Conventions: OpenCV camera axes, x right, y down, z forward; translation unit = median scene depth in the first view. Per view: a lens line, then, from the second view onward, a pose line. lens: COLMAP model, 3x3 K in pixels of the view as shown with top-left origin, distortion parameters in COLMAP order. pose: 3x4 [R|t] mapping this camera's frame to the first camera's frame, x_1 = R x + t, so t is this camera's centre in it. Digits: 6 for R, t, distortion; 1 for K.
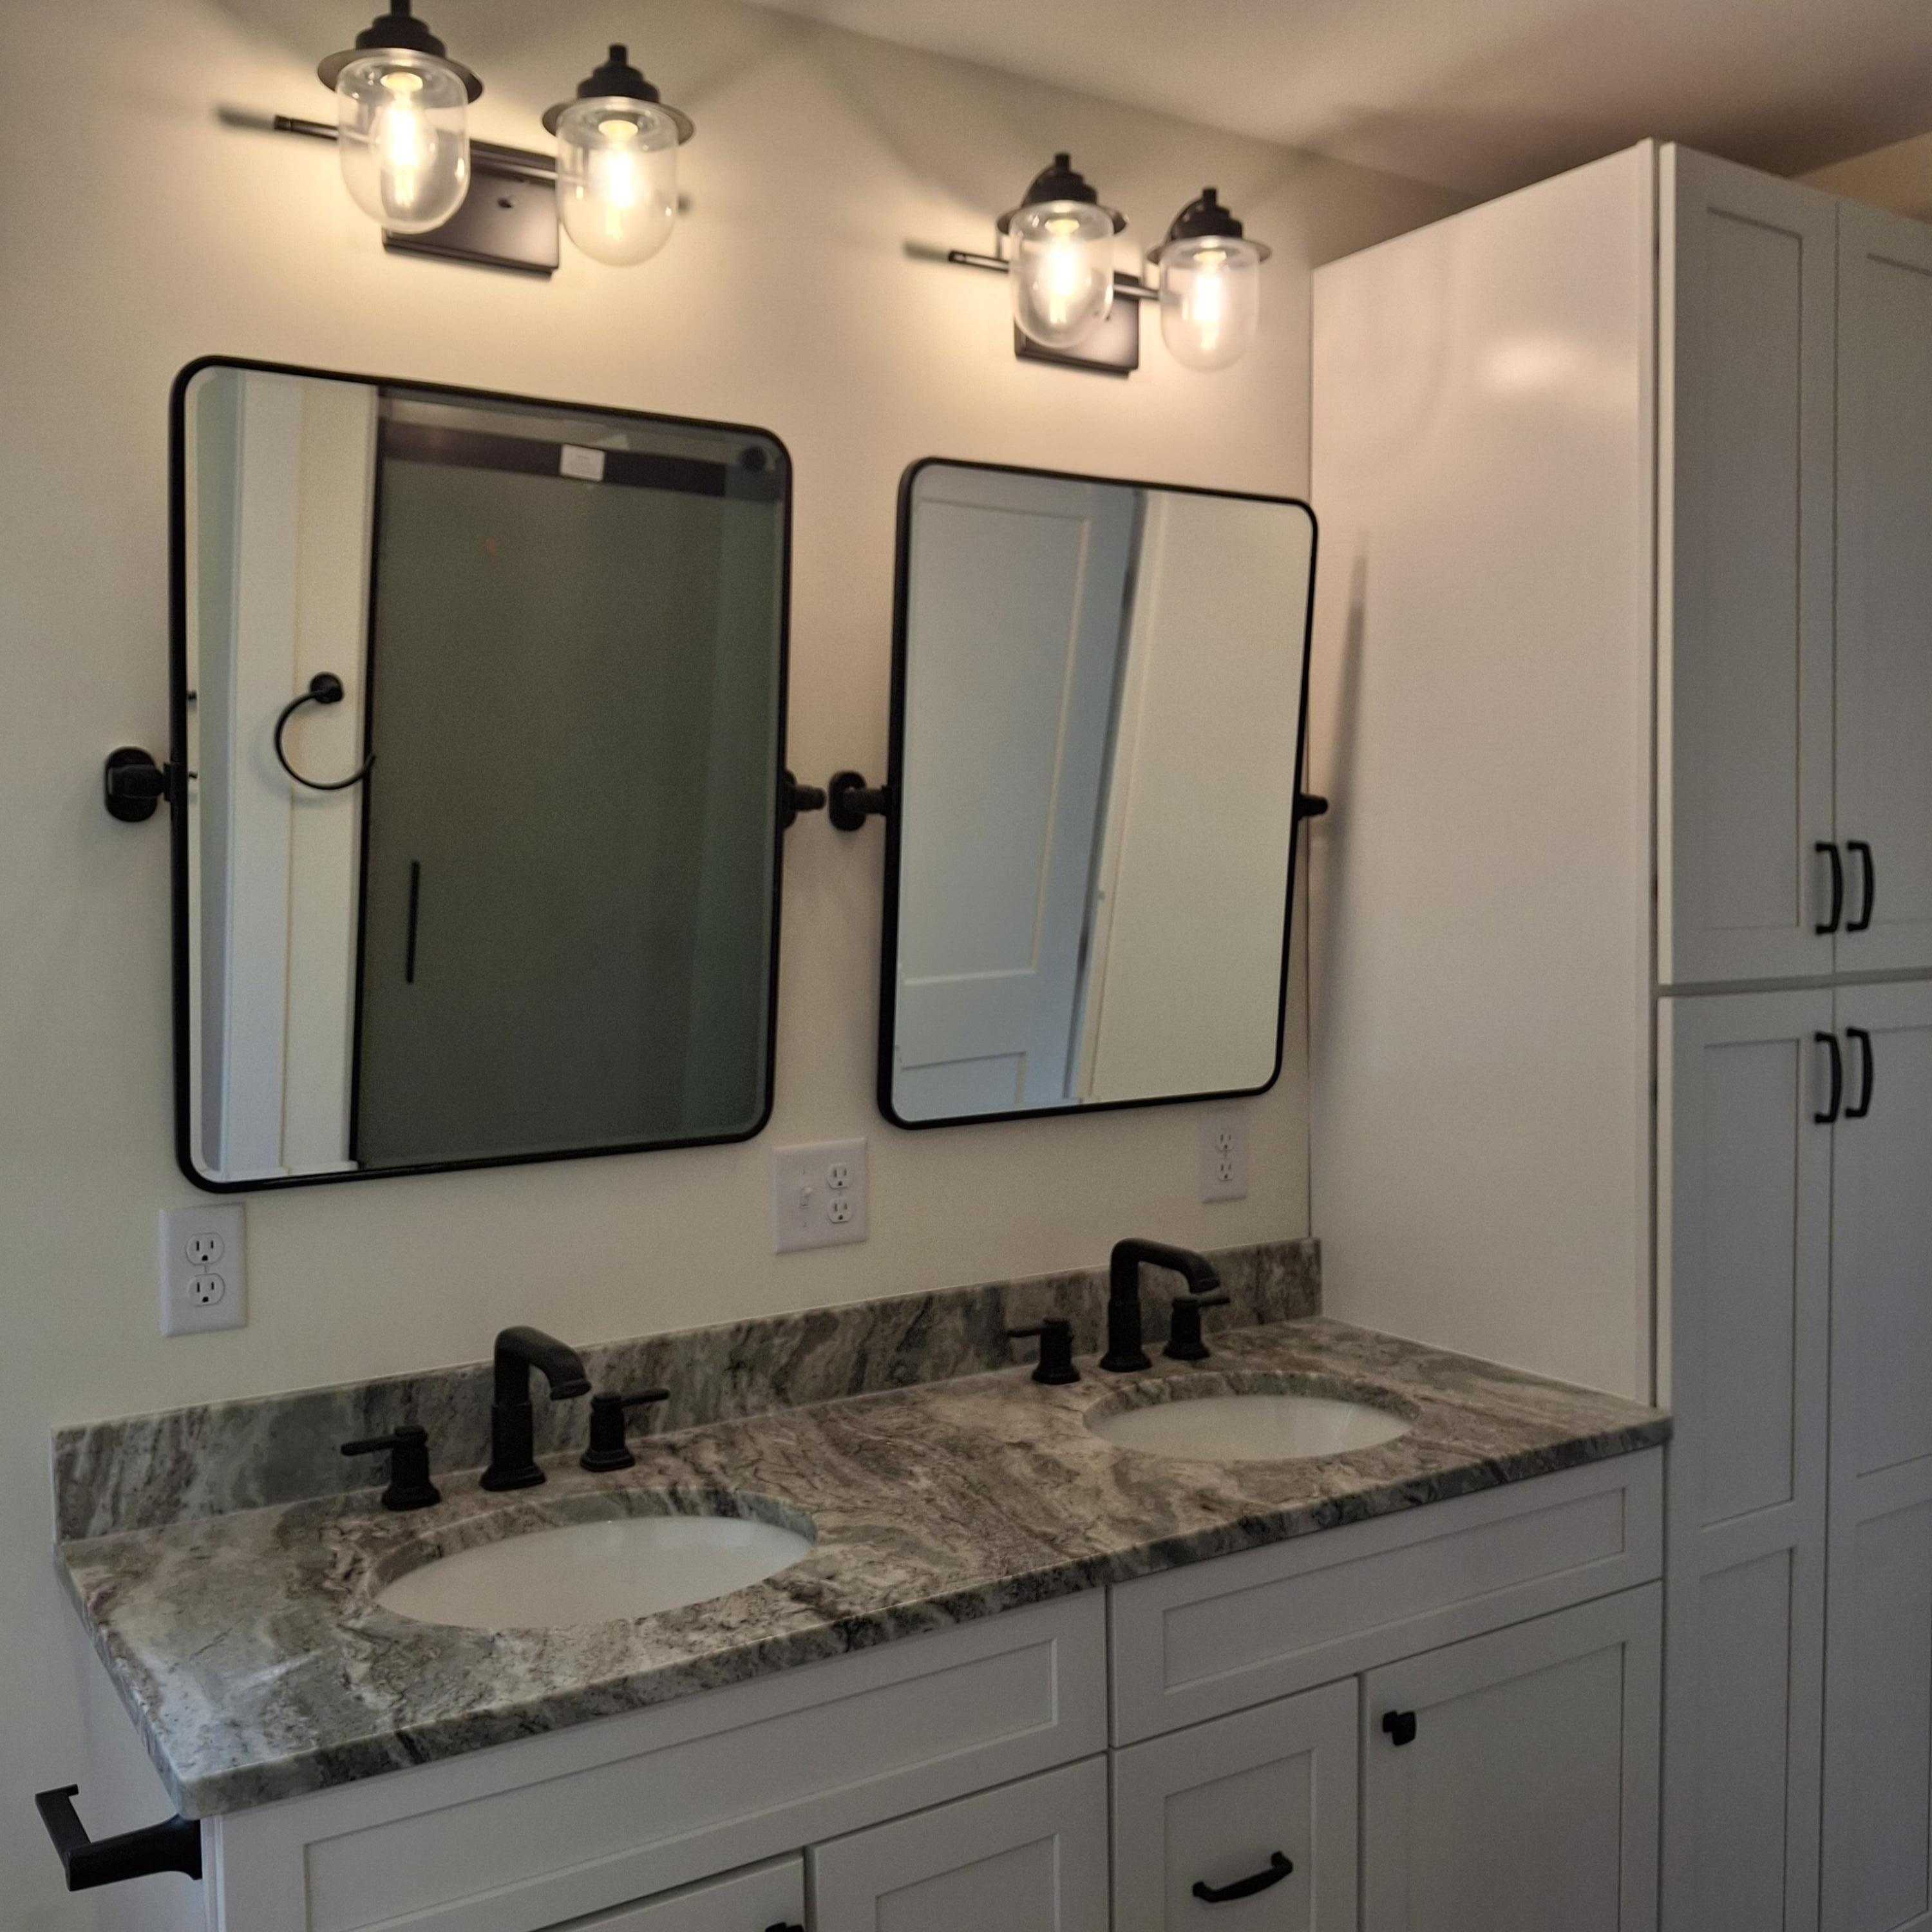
lens RADIAL K [[1892.1, 0, 971.7], [0, 1892.1, 955.4], [0, 0, 1]] dist [-0.045603, 0.000000]
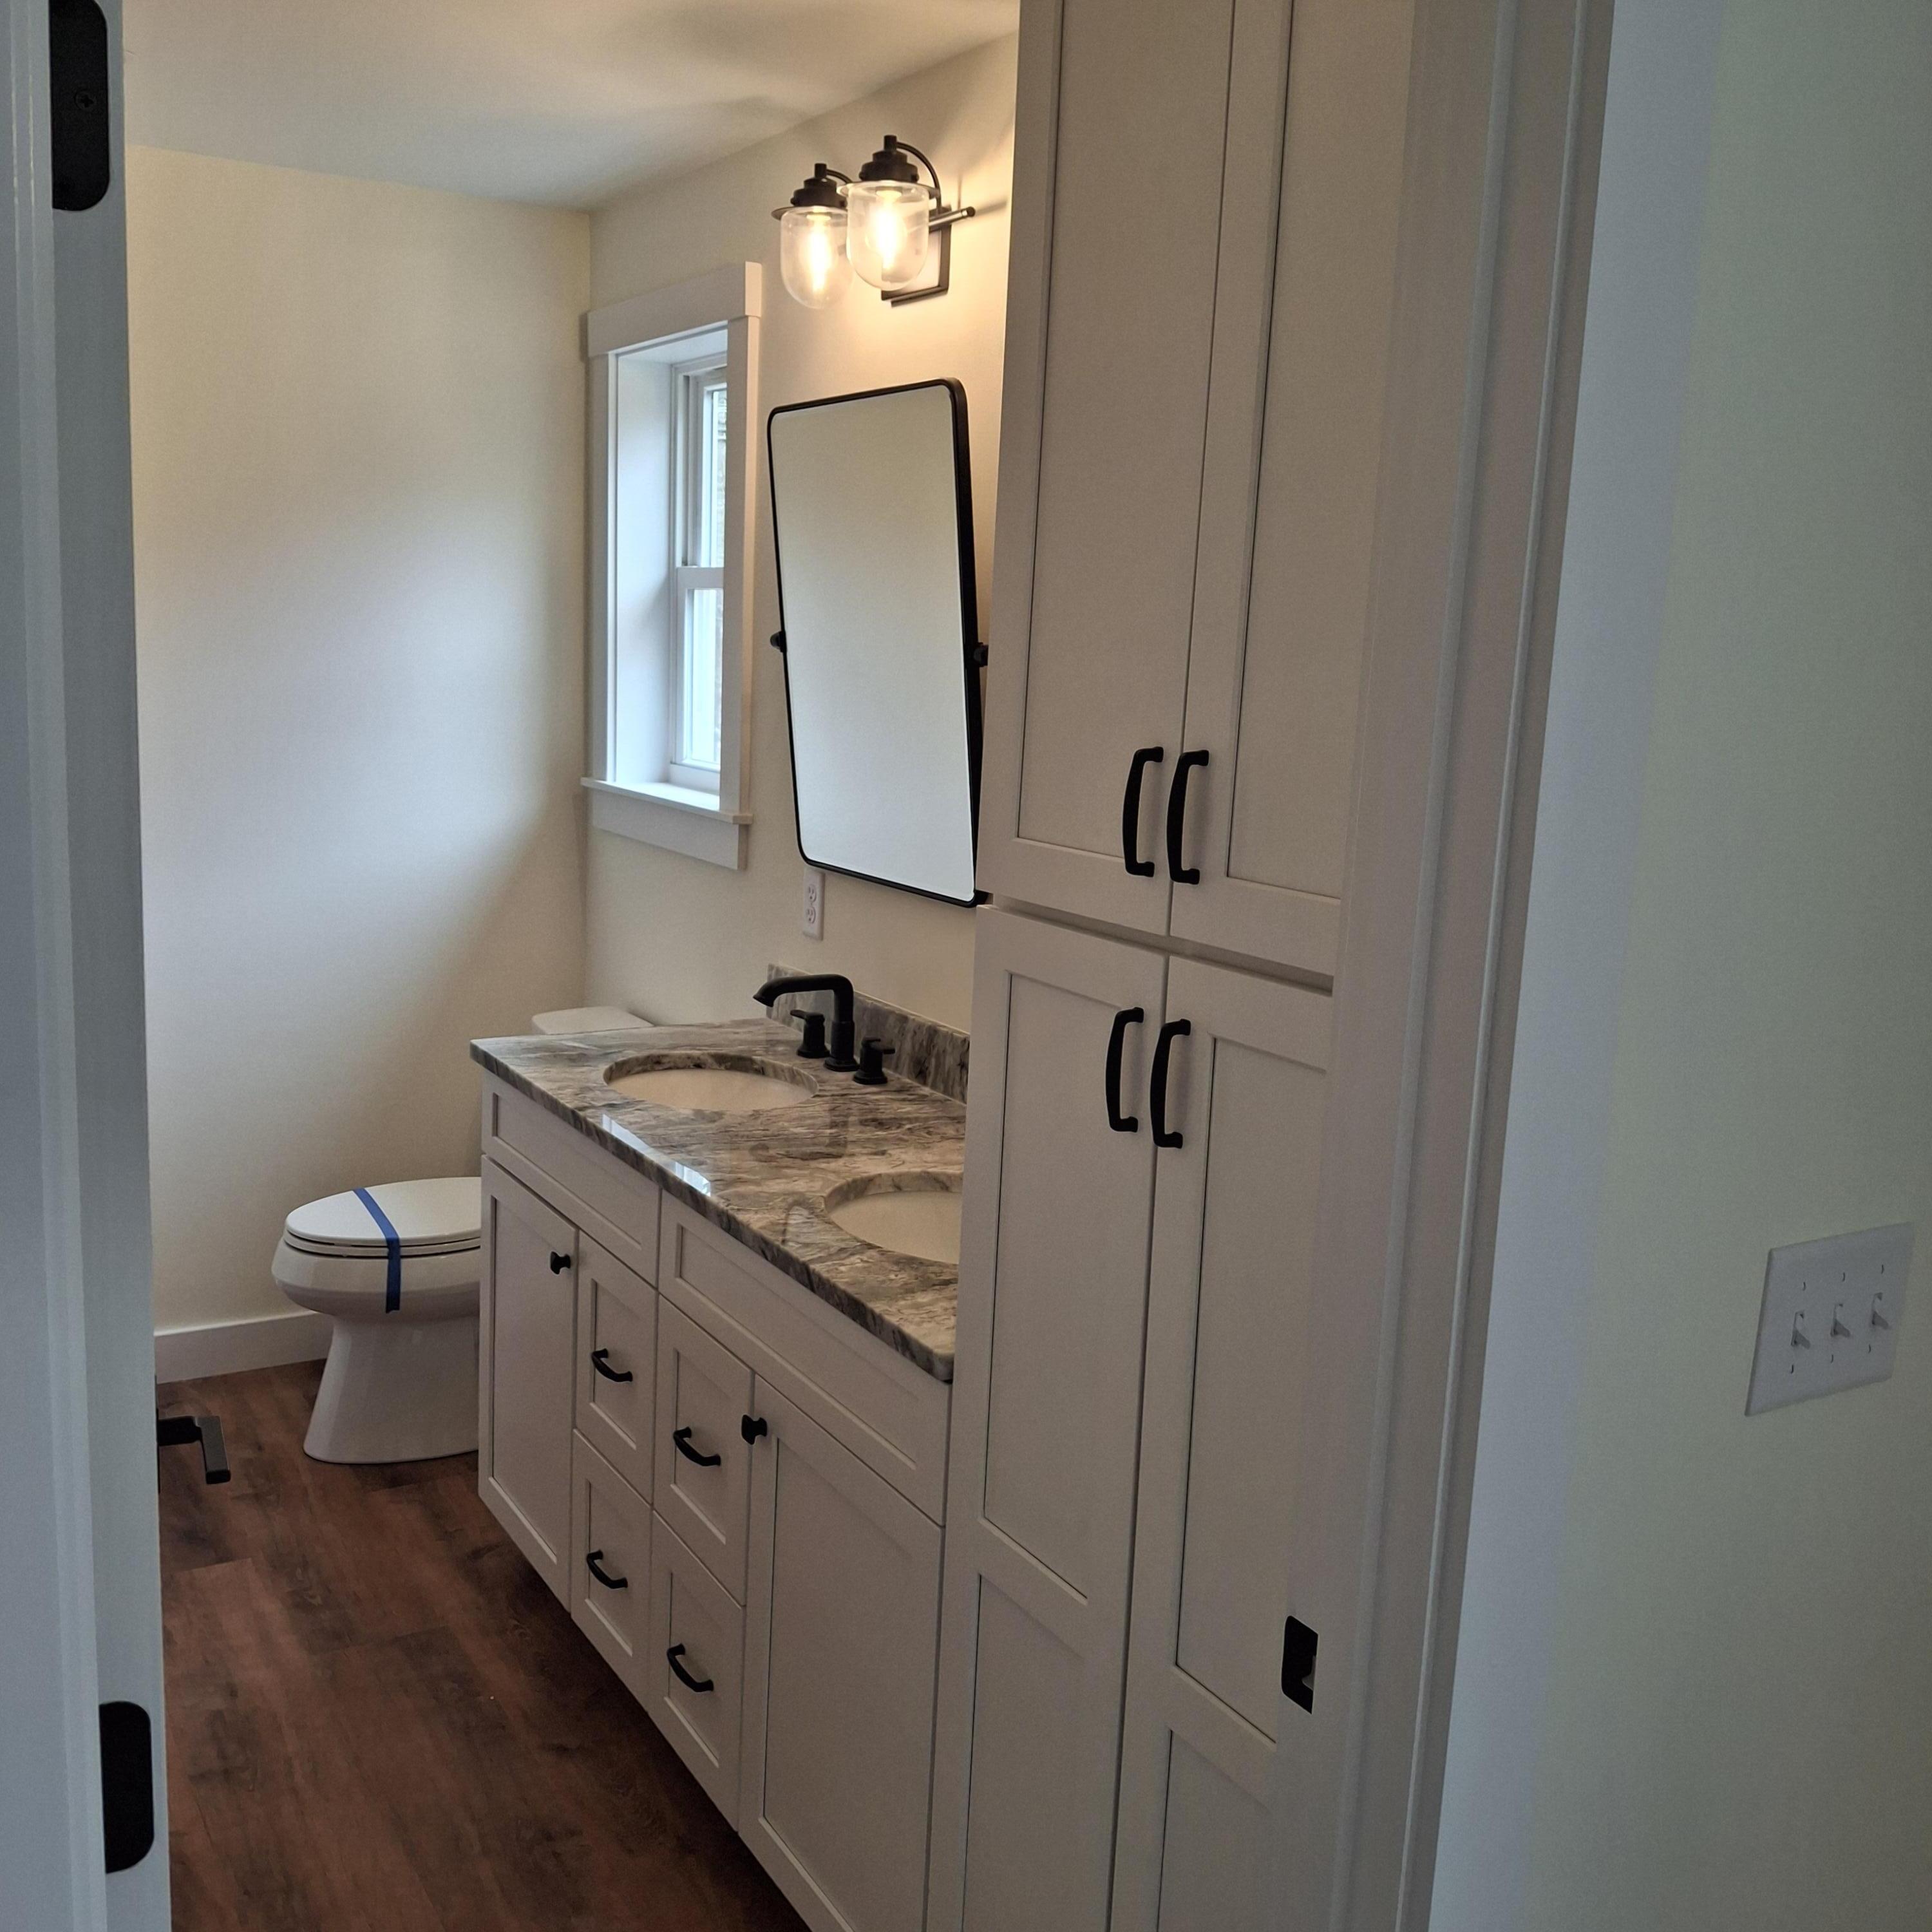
lens RADIAL K [[1892.1, 0, 961.5], [0, 1892.1, 981.9], [0, 0, 1]] dist [-0.045603, 0.000000]
pose [[-0.002651, 0.190194, -0.981743, 0.965746], [-0.092666, 0.977475, 0.189618, -0.083784], [0.995694, 0.091477, 0.015033, 0.760640]]
